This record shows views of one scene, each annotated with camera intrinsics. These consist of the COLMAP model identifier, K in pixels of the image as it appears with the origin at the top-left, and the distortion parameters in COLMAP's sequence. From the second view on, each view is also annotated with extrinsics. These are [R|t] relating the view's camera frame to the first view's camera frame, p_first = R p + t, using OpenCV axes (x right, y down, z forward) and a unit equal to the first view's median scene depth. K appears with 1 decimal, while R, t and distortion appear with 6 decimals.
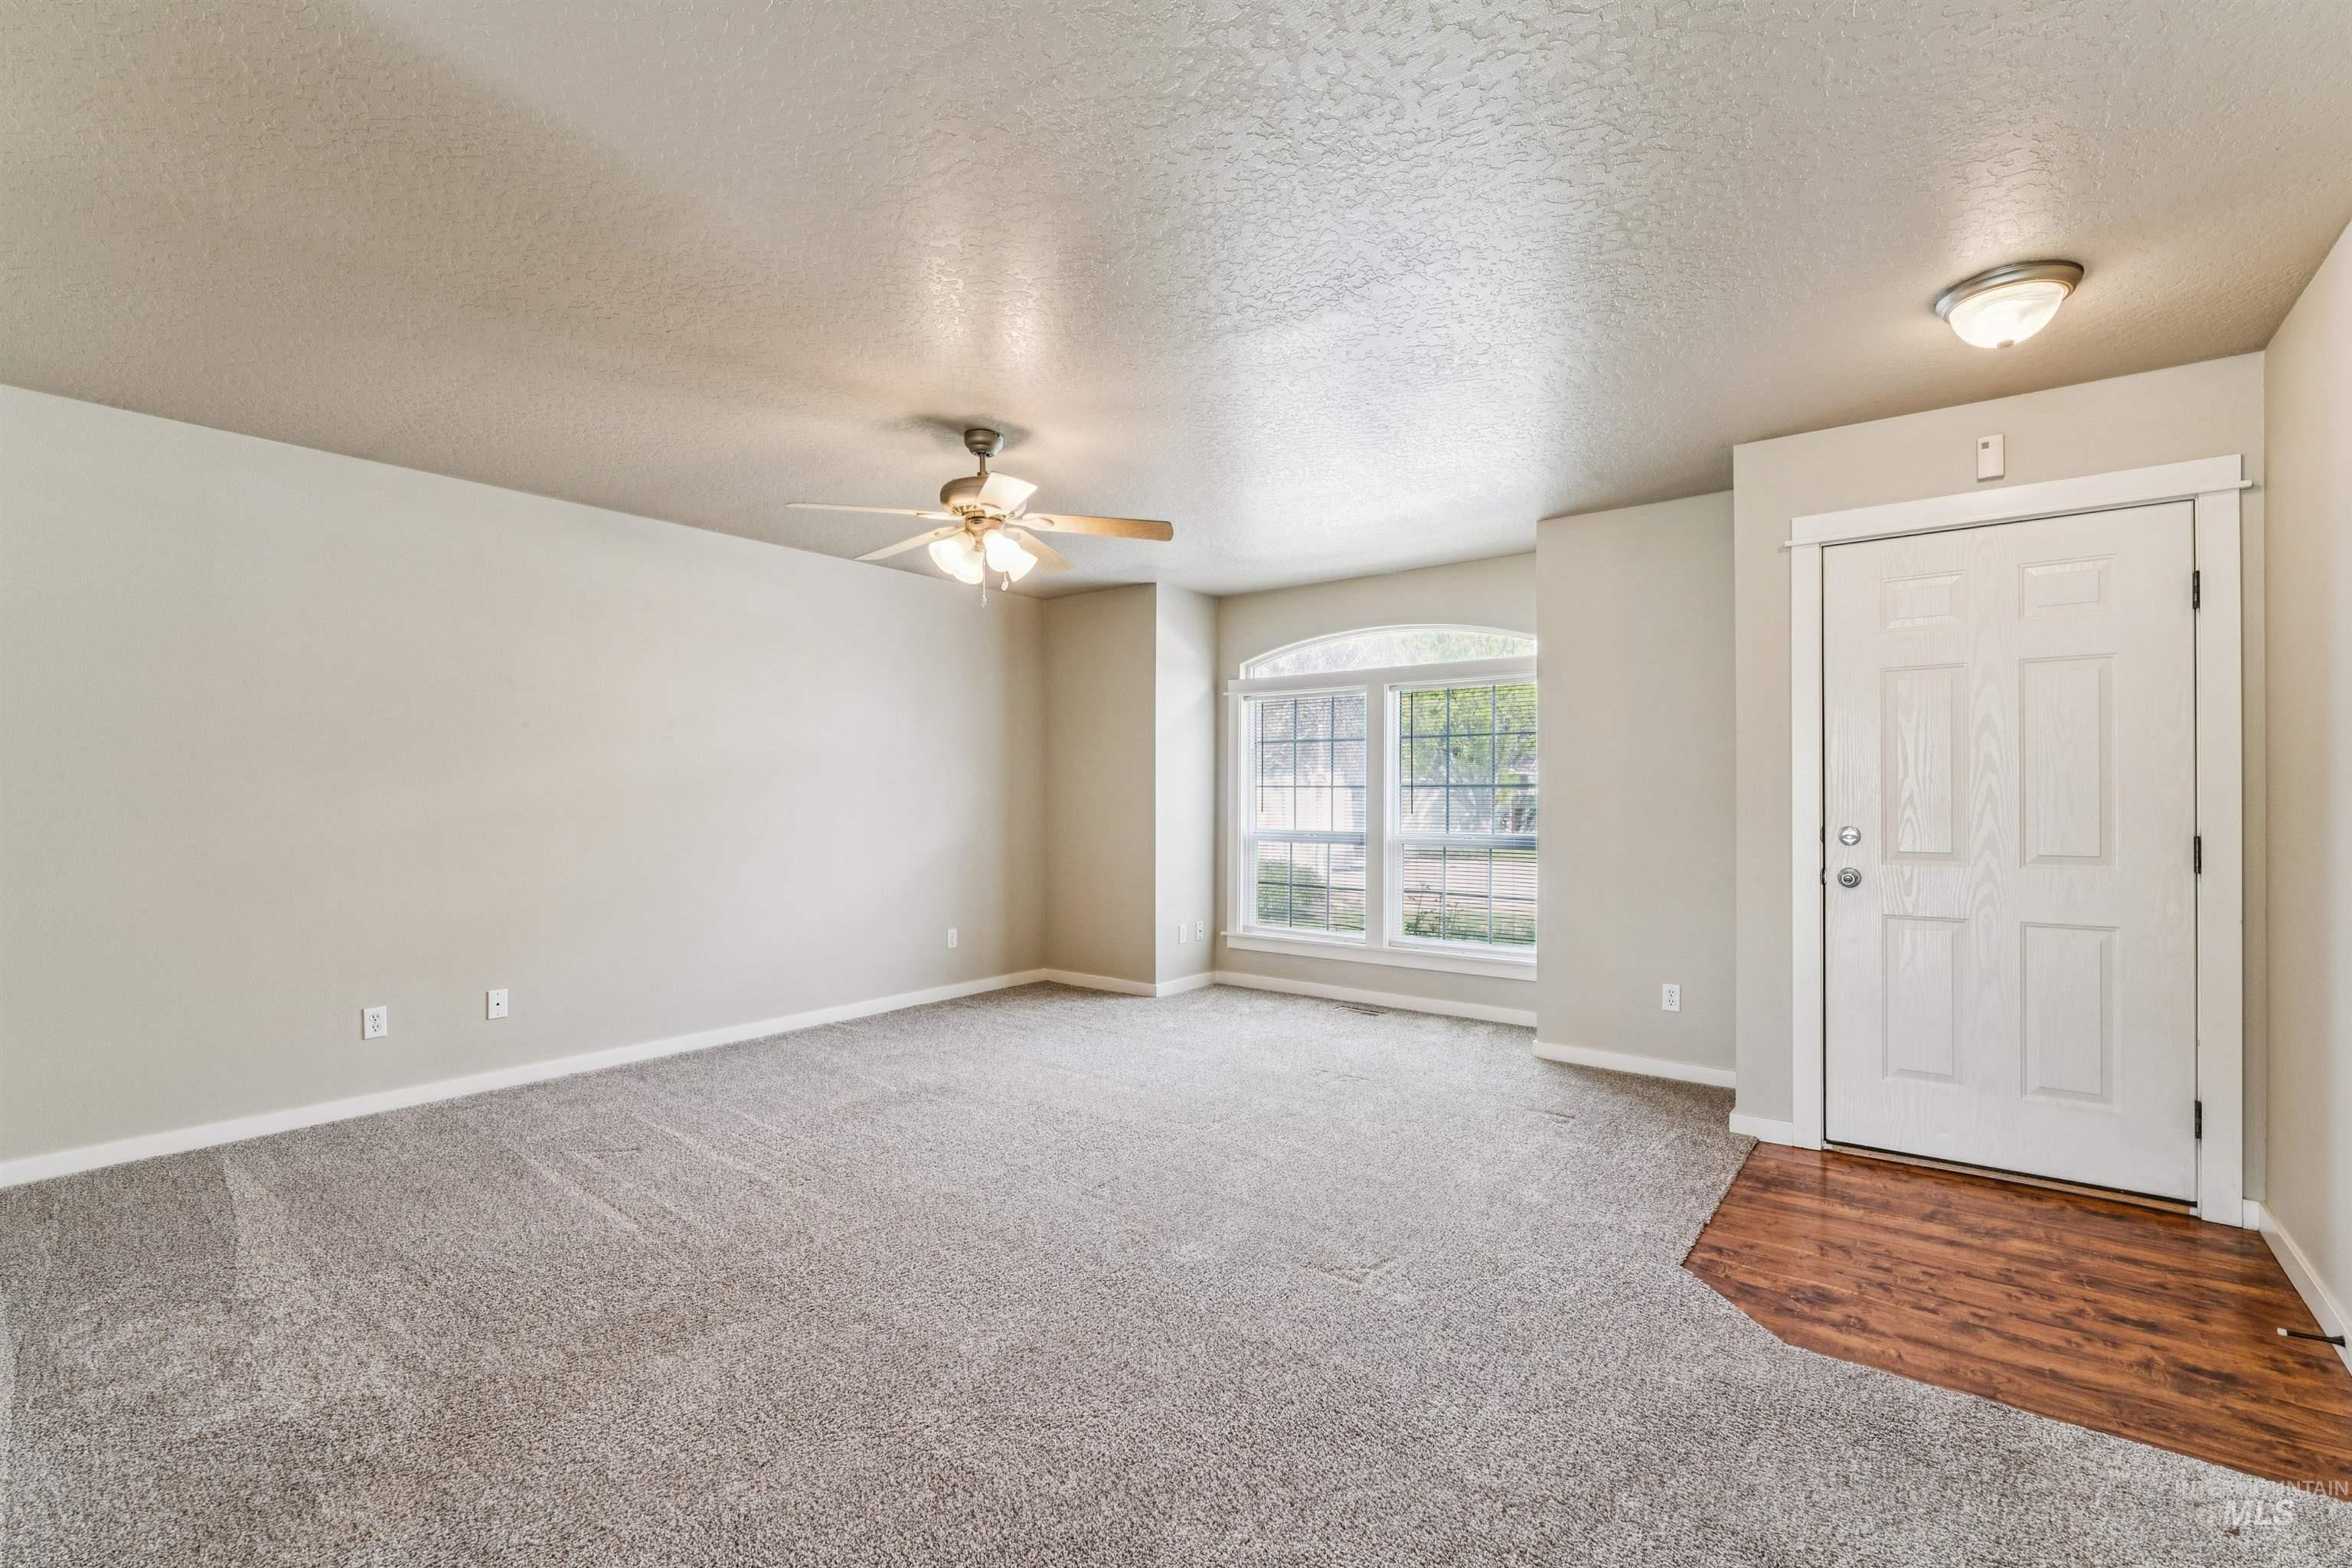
lens RADIAL K [[1033.2, 0, 1177.8], [0, 1033.2, 795.7], [0, 0, 1]] dist [-0.002050, -0.000169]
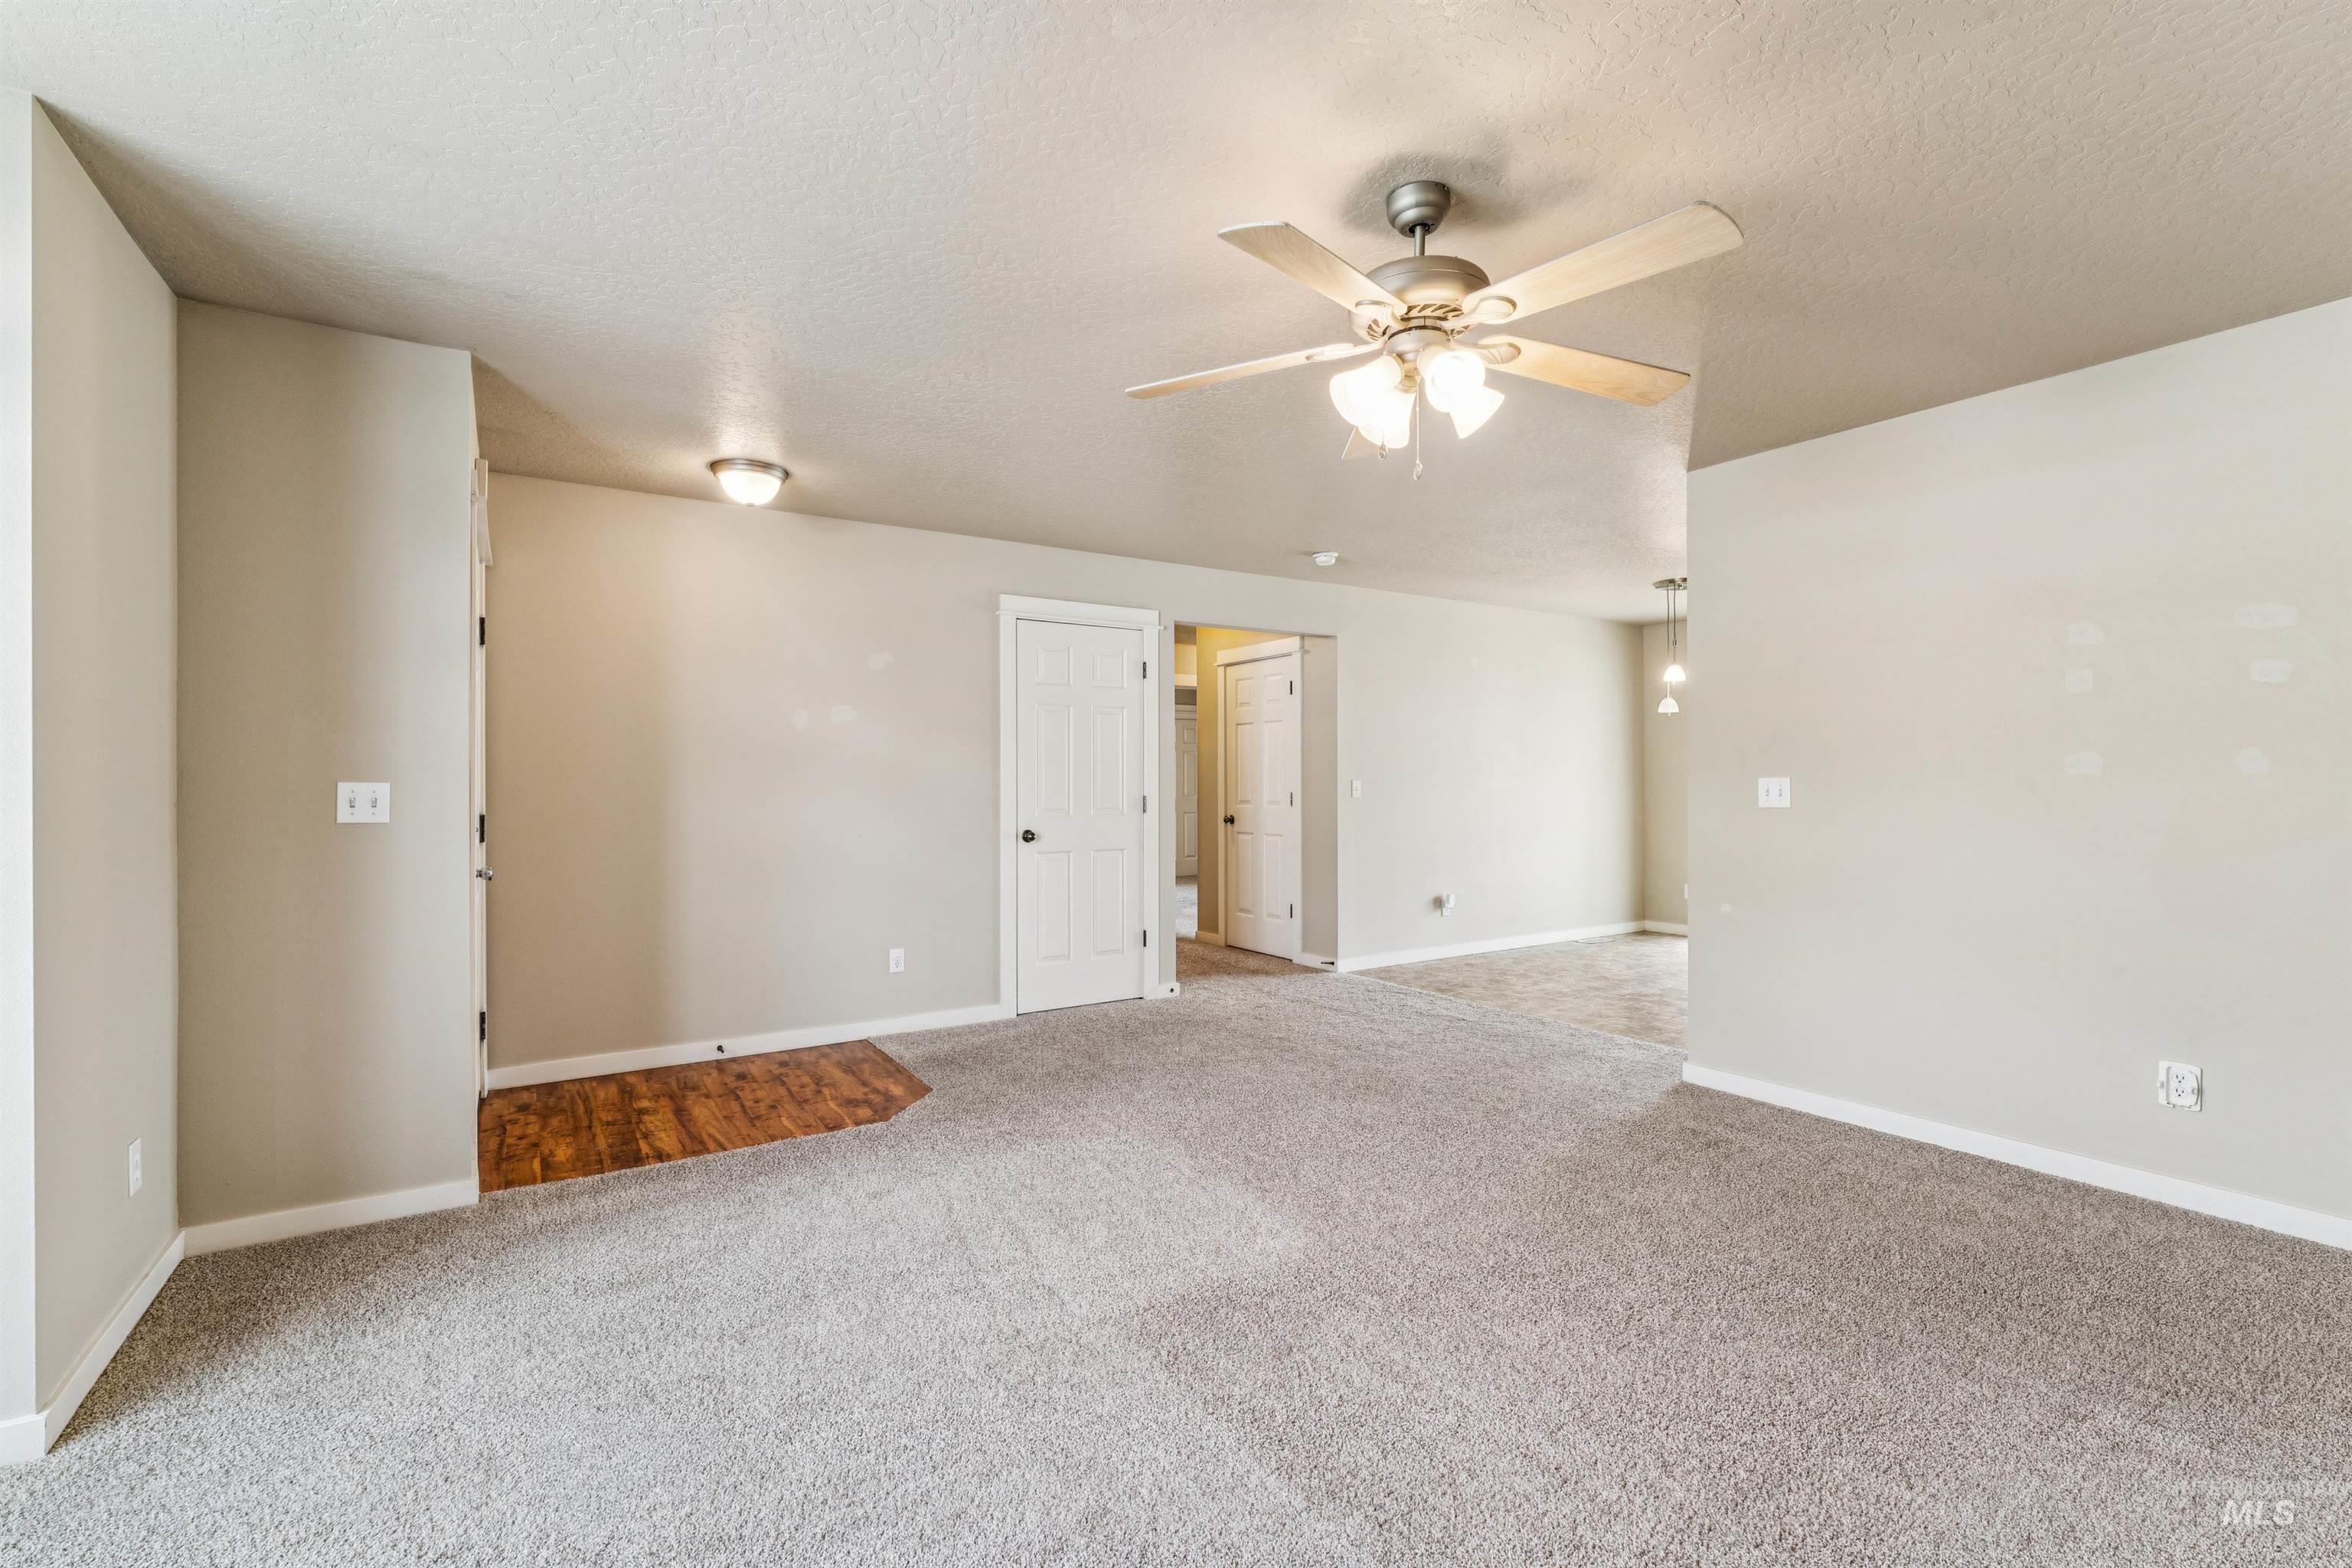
lens RADIAL K [[1021.0, 0, 1176.0], [0, 1021.0, 784.0], [0, 0, 1]] dist [0.001045, -0.000183]
pose [[-0.942153, -0.000255, 0.335182, -0.300917], [0.002197, 0.999974, 0.006938, -0.007906], [-0.335175, 0.007273, -0.942128, 1.900599]]
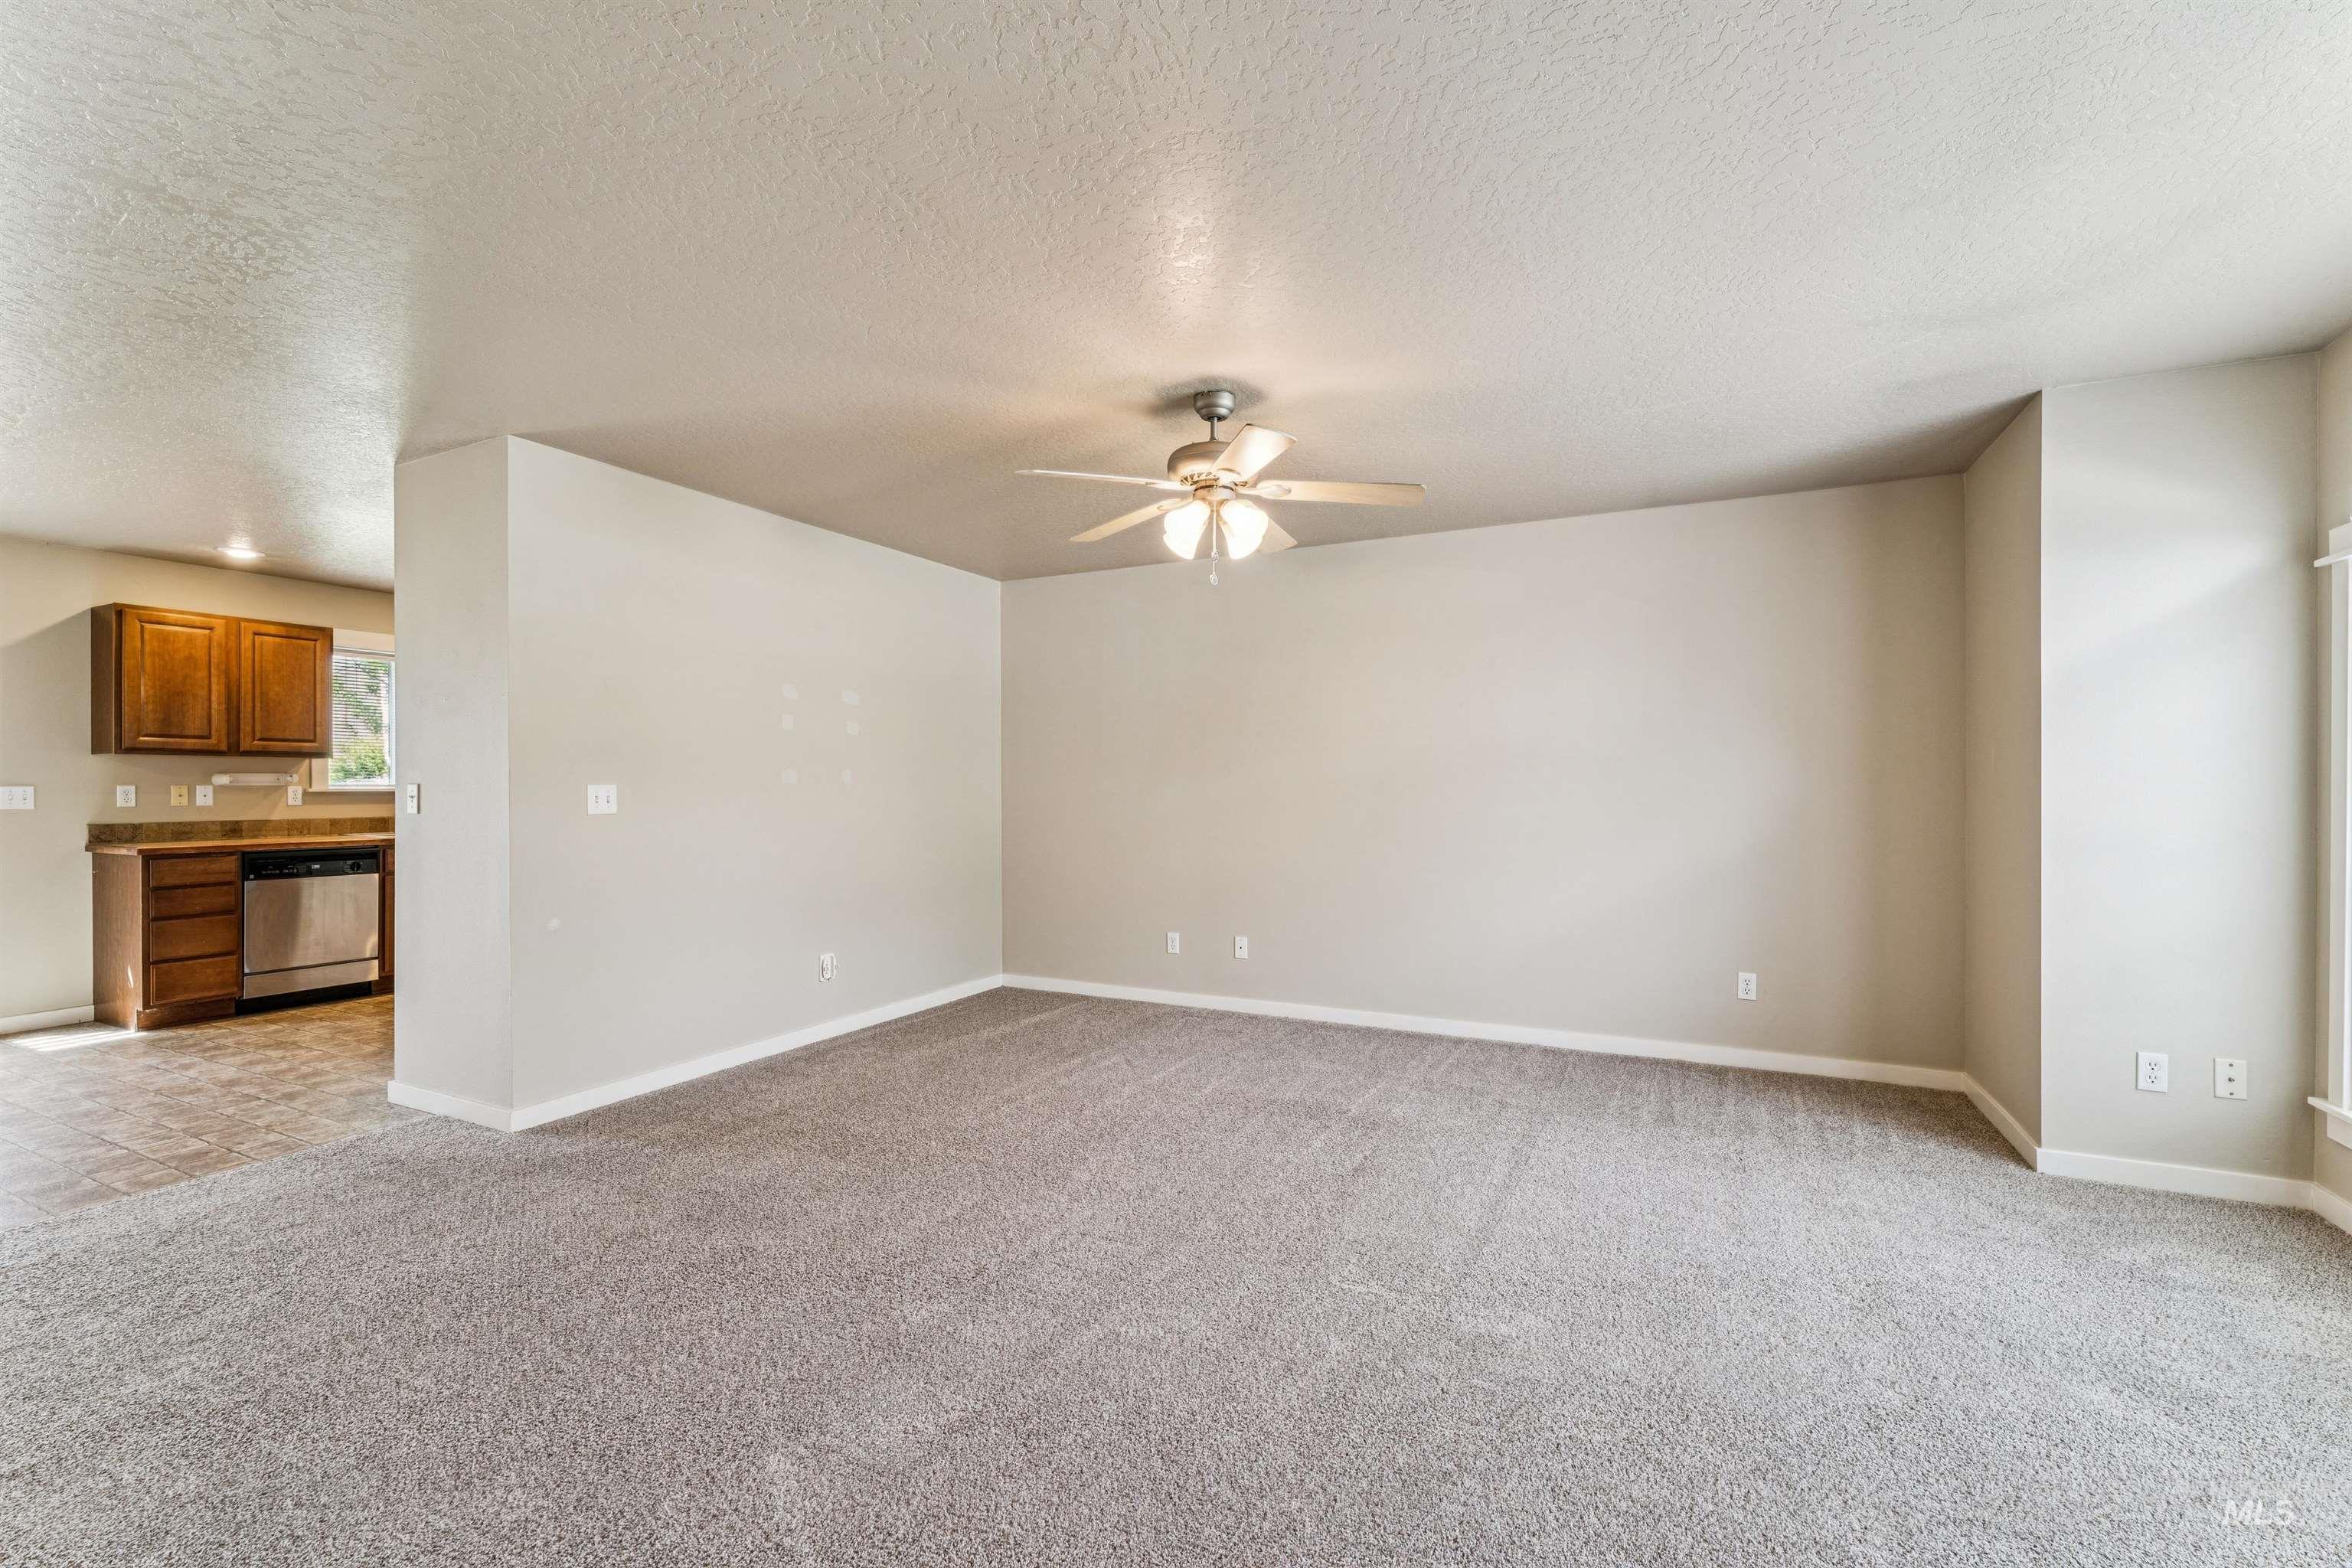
lens RADIAL K [[997.3, 0, 1180.9], [0, 997.3, 789.4], [0, 0, 1]] dist [0.000712, -0.000577]
pose [[0.190376, 0.002273, -0.981709, 0.794594], [-0.001818, 0.999996, 0.001962, -0.003528], [0.981710, 0.001411, 0.190379, 0.940267]]
